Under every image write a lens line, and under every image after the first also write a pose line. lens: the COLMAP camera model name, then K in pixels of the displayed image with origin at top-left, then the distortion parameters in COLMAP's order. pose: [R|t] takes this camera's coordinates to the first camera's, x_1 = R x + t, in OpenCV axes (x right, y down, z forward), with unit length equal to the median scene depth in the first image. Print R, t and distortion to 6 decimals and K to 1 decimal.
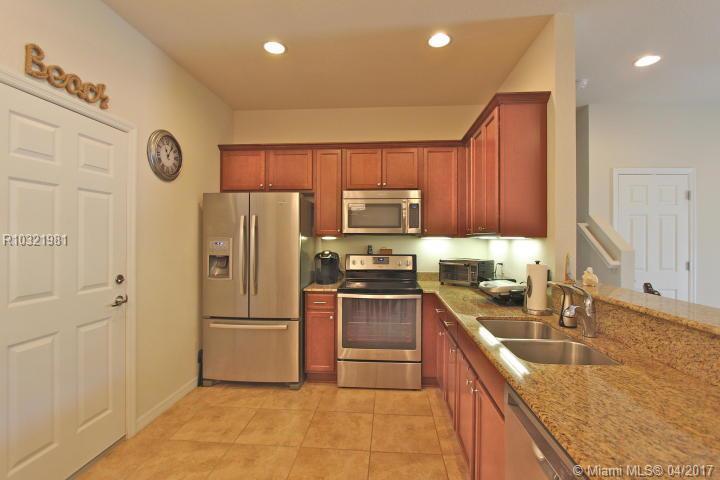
lens RADIAL K [[330.0, 0, 361.8], [0, 330.0, 237.5], [0, 0, 1]] dist [-0.017707, 0.000577]
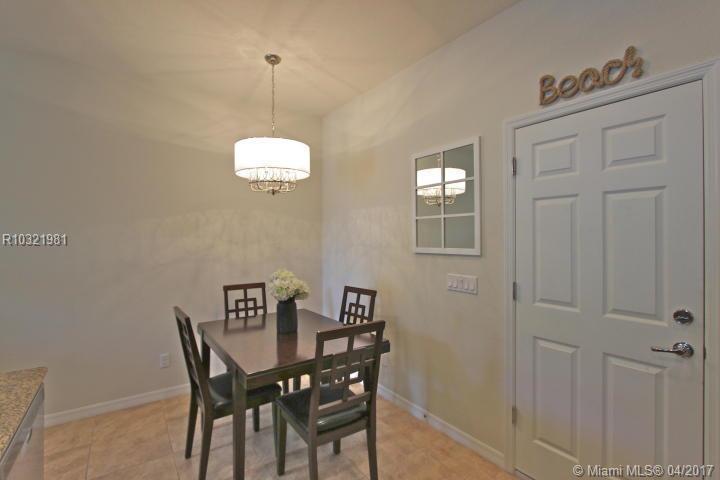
lens RADIAL K [[330.0, 0, 358.4], [0, 330.0, 240.9], [0, 0, 1]] dist [-0.017707, 0.000577]
pose [[-0.759967, -0.000969, -0.649961, 0.179350], [-0.005752, 0.999970, 0.005235, -0.023422], [0.649936, 0.007717, -0.759950, 1.211534]]
